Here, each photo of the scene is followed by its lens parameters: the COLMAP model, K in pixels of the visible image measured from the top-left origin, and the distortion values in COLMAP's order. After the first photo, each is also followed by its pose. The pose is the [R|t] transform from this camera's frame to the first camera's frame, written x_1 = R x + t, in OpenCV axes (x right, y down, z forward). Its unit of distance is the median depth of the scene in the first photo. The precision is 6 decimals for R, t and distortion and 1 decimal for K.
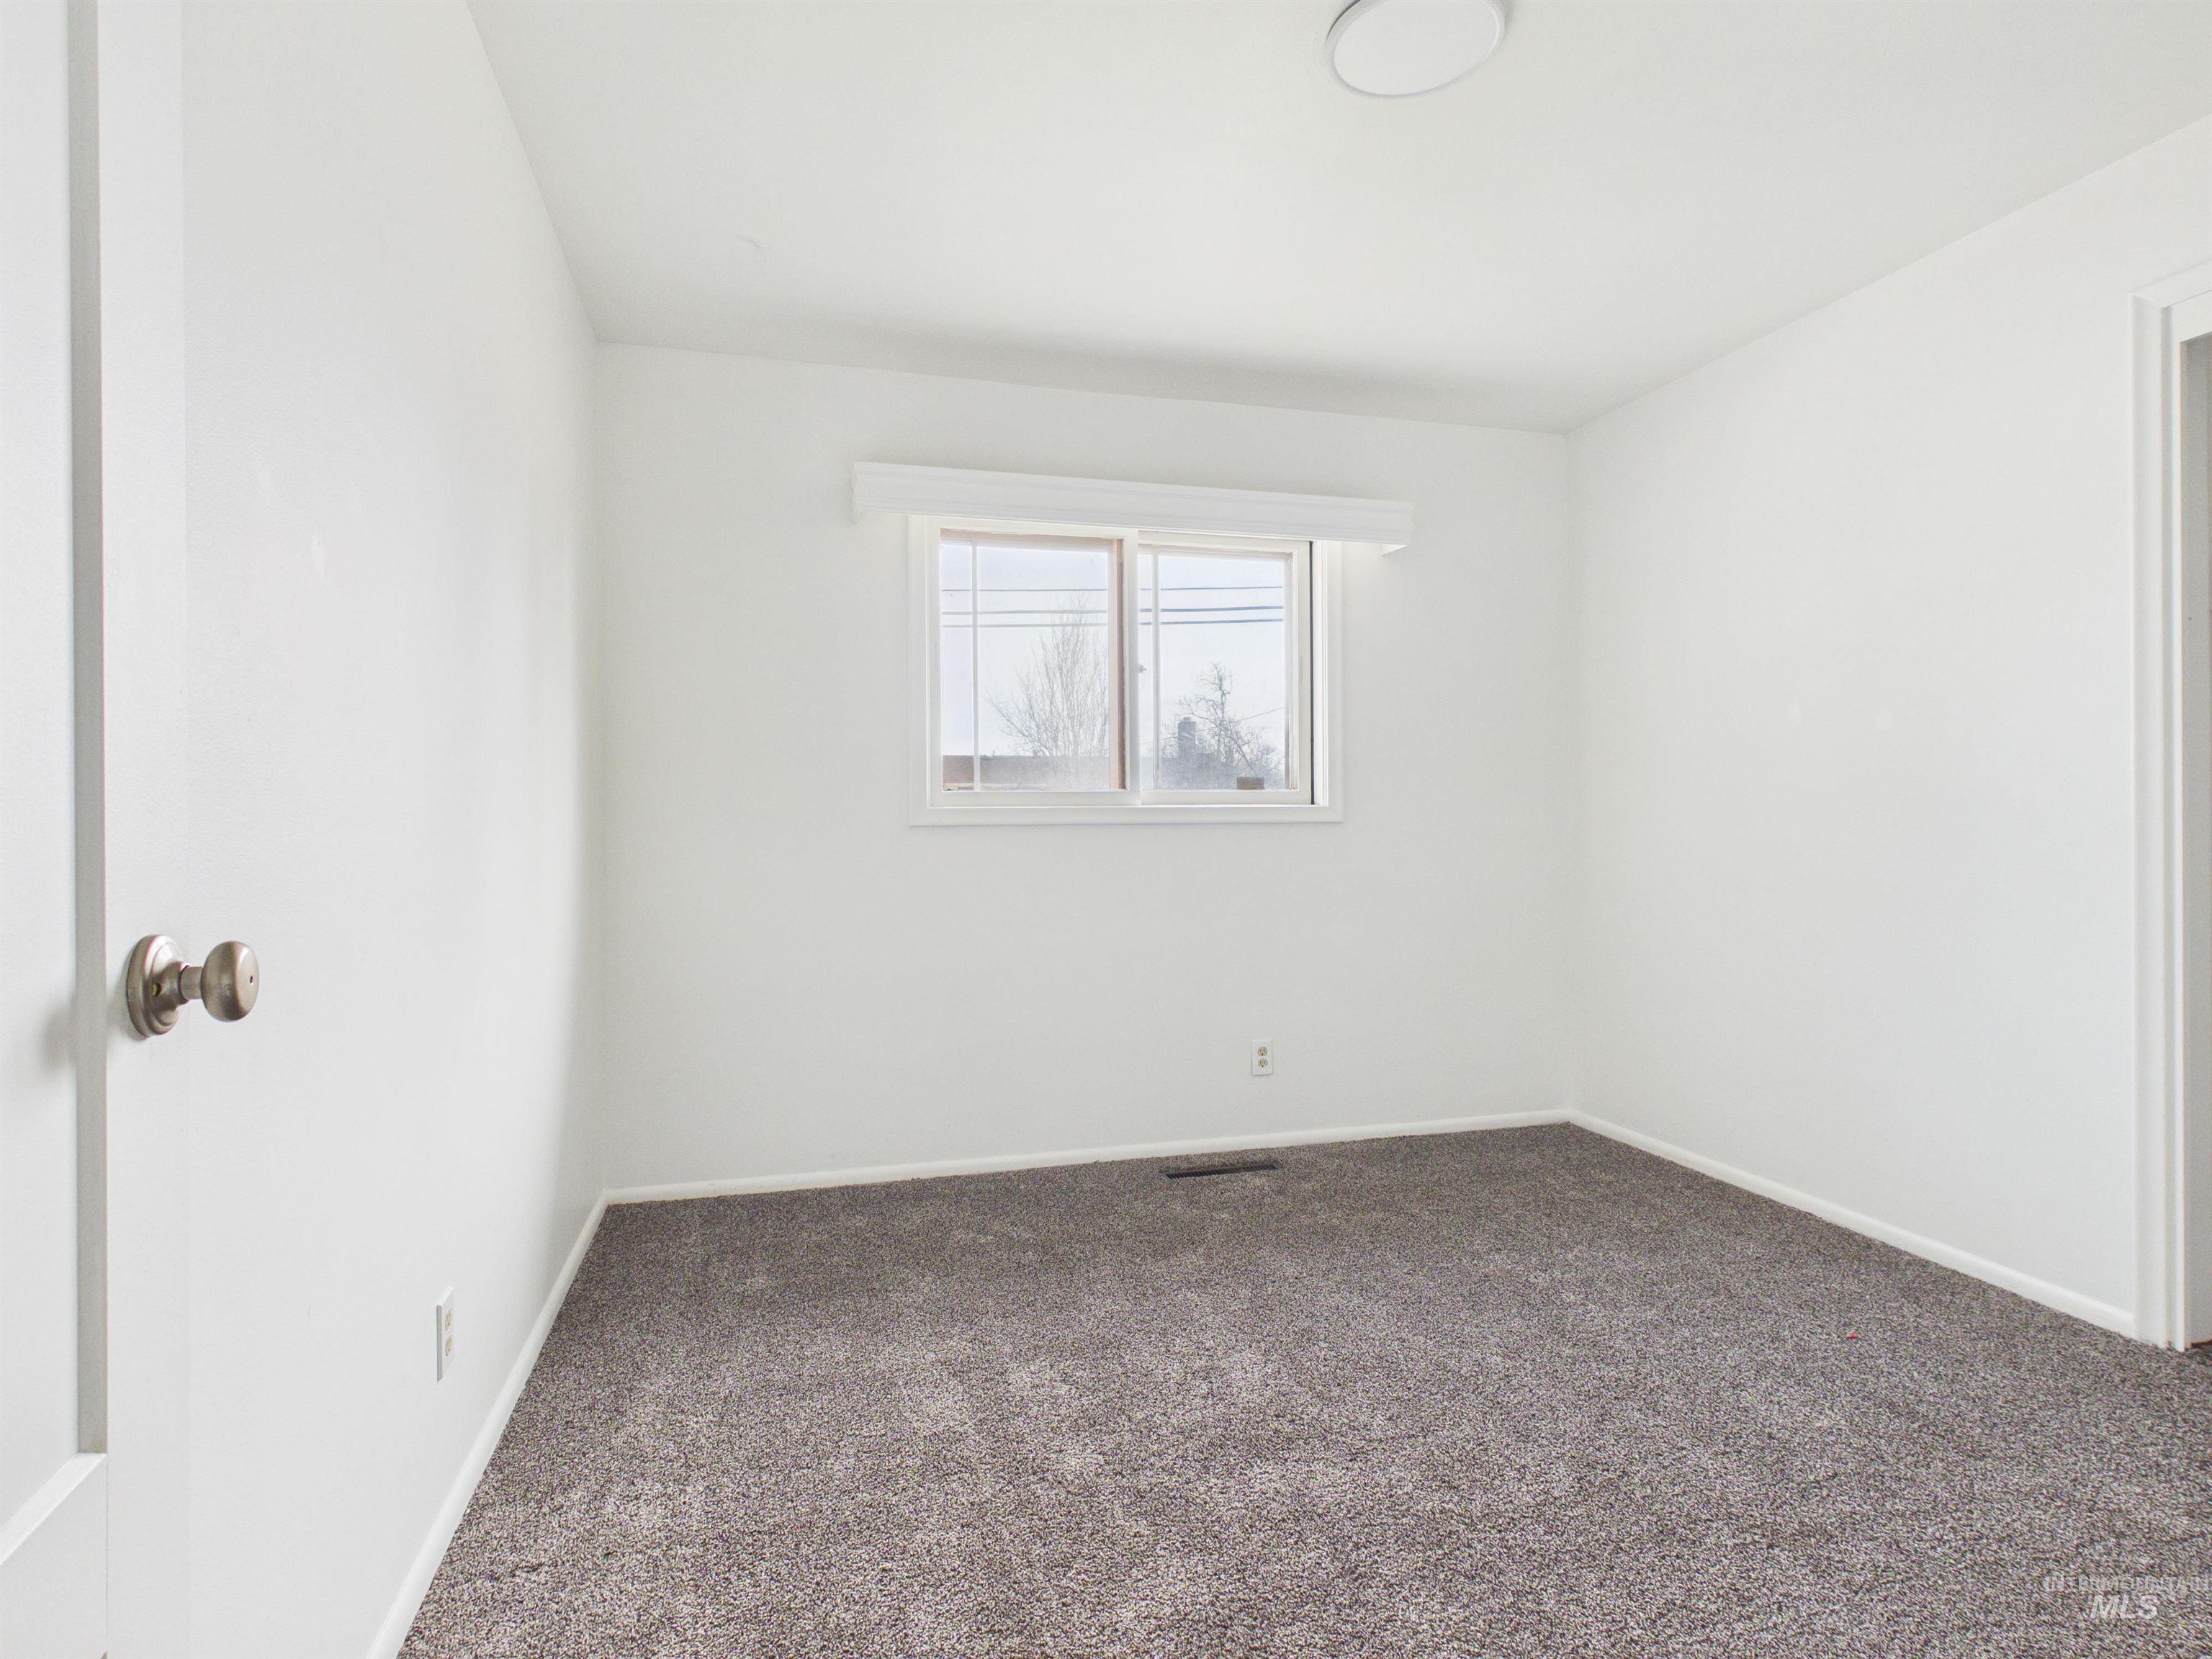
lens RADIAL K [[1160.0, 0, 1109.8], [0, 1160.0, 826.5], [0, 0, 1]] dist [0.000662, -0.000660]
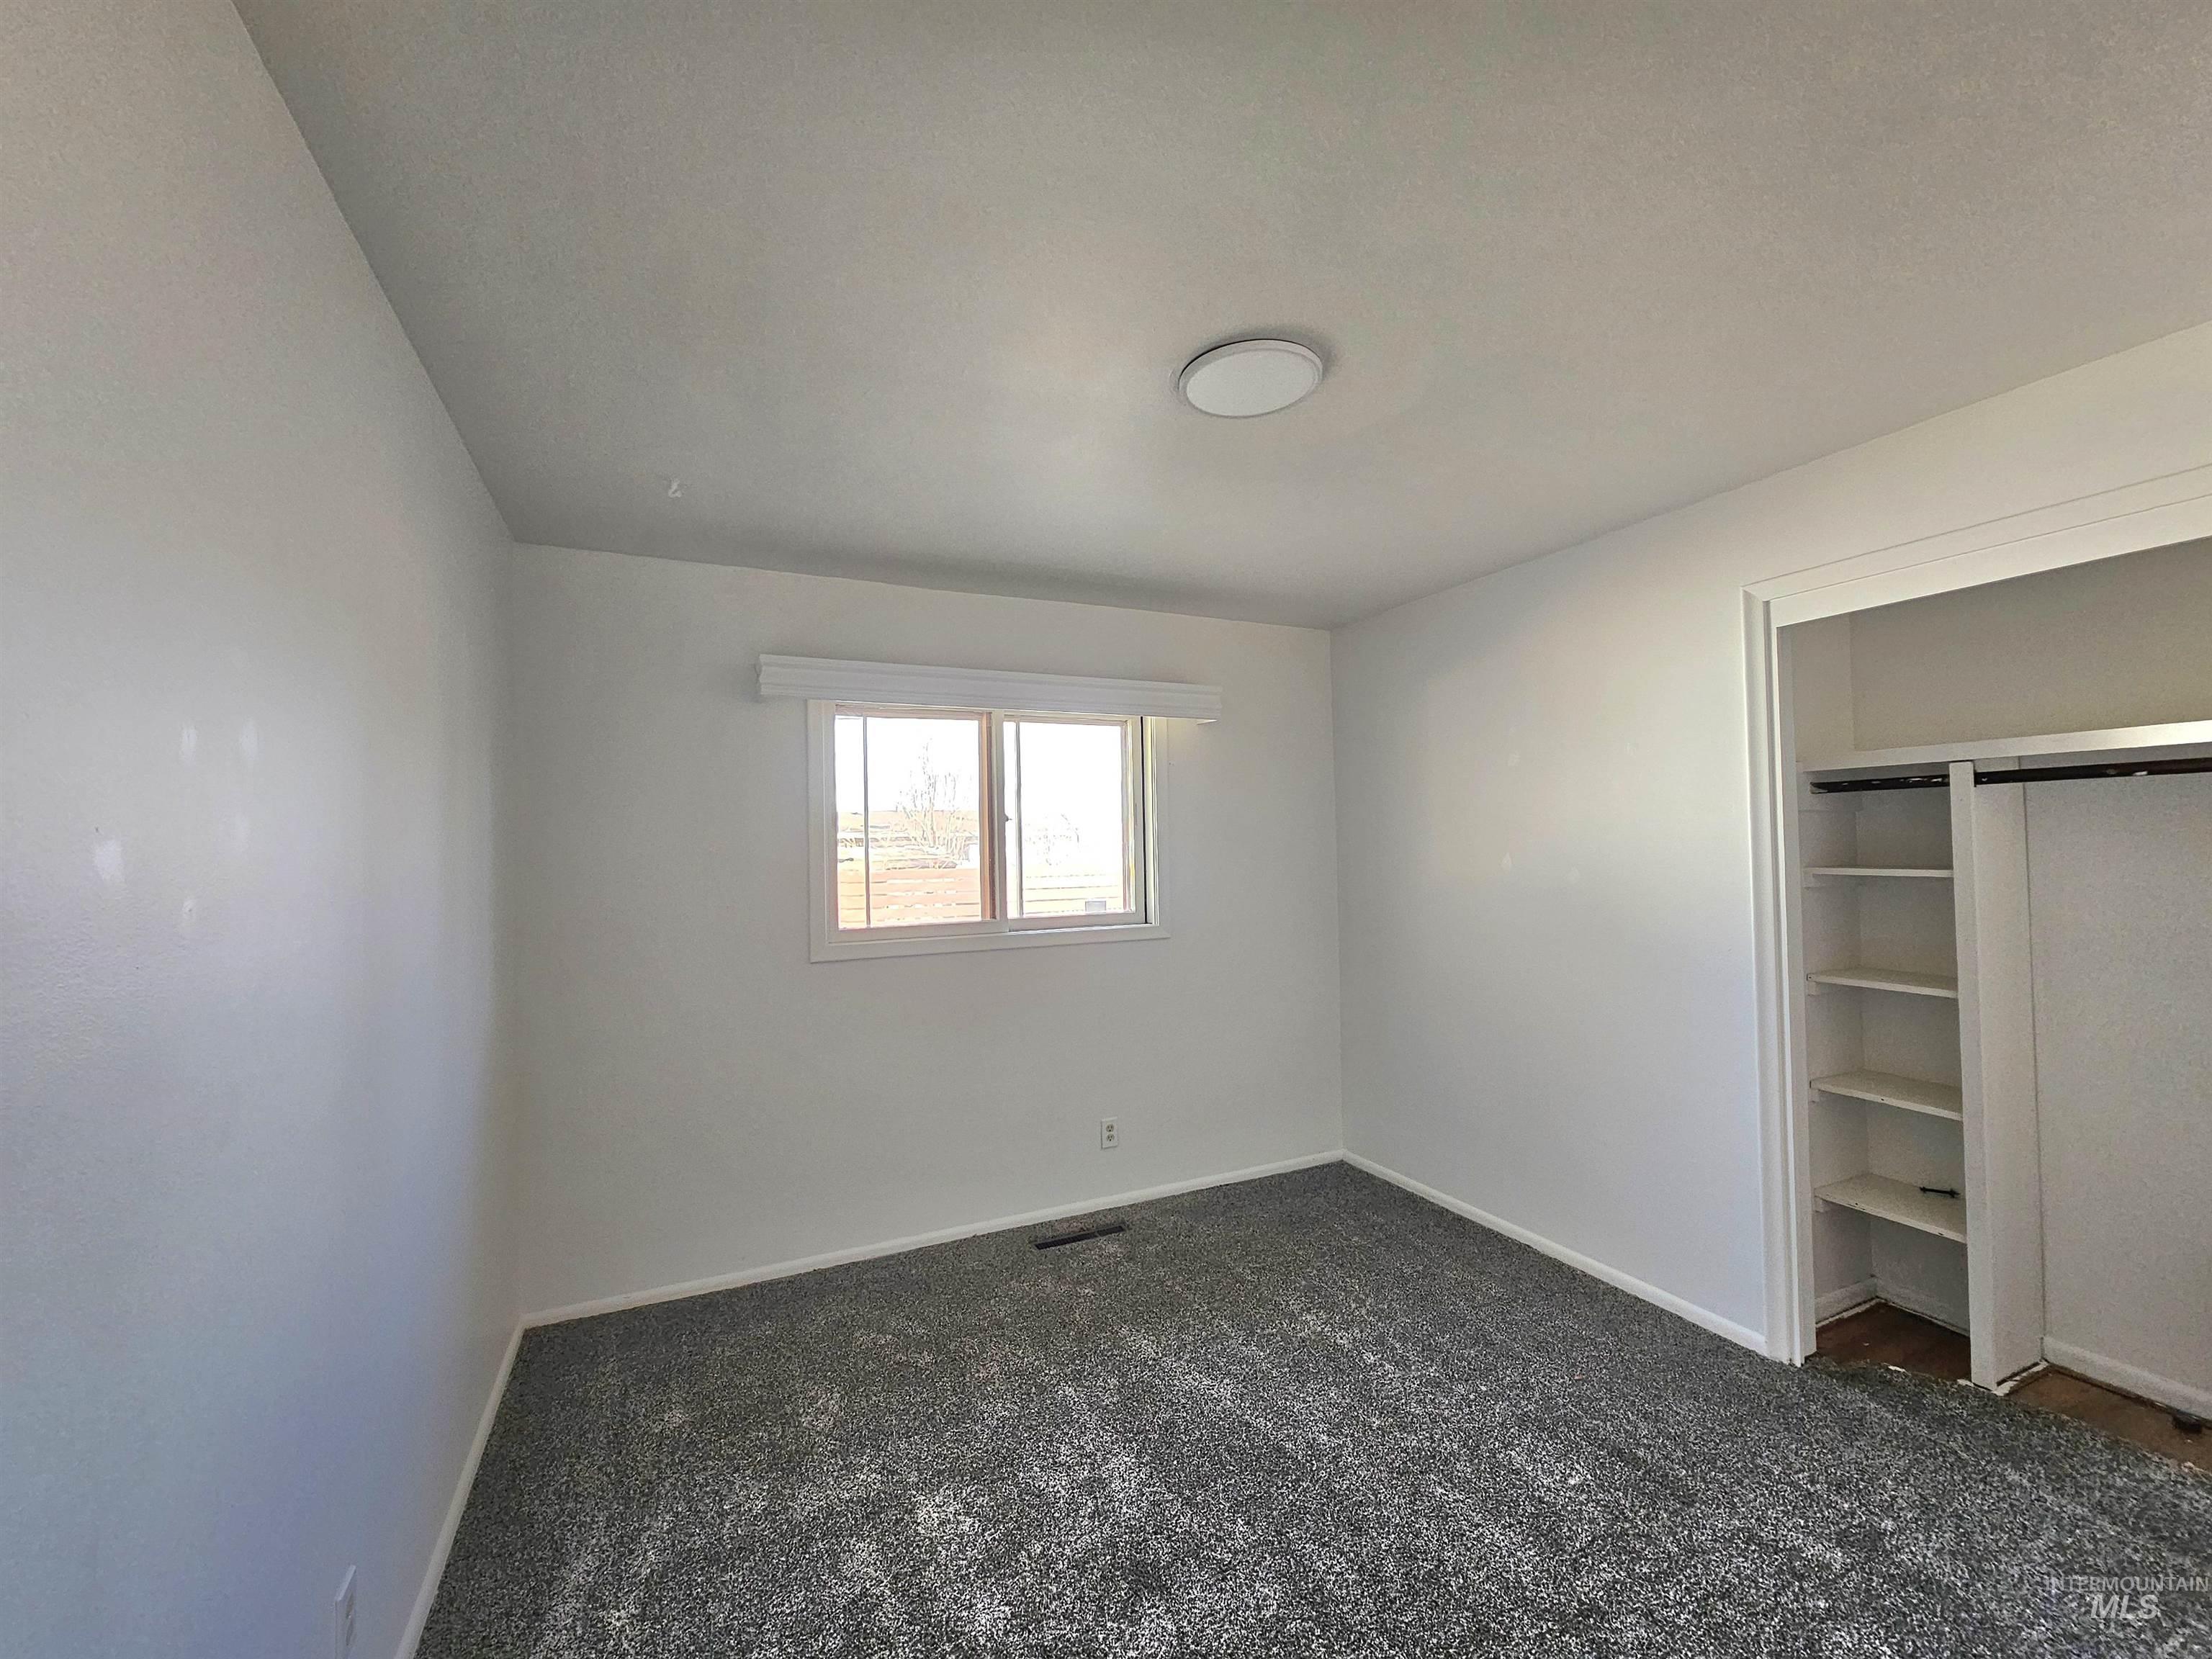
lens RADIAL K [[896.1, 0, 1112.5], [0, 896.1, 826.8], [0, 0, 1]] dist [-0.002524, 0.000993]
pose [[0.984735, -0.008878, 0.173834, -0.042699], [0.012949, 0.999668, -0.022297, -0.160605], [-0.173578, 0.024208, 0.984523, 0.089987]]
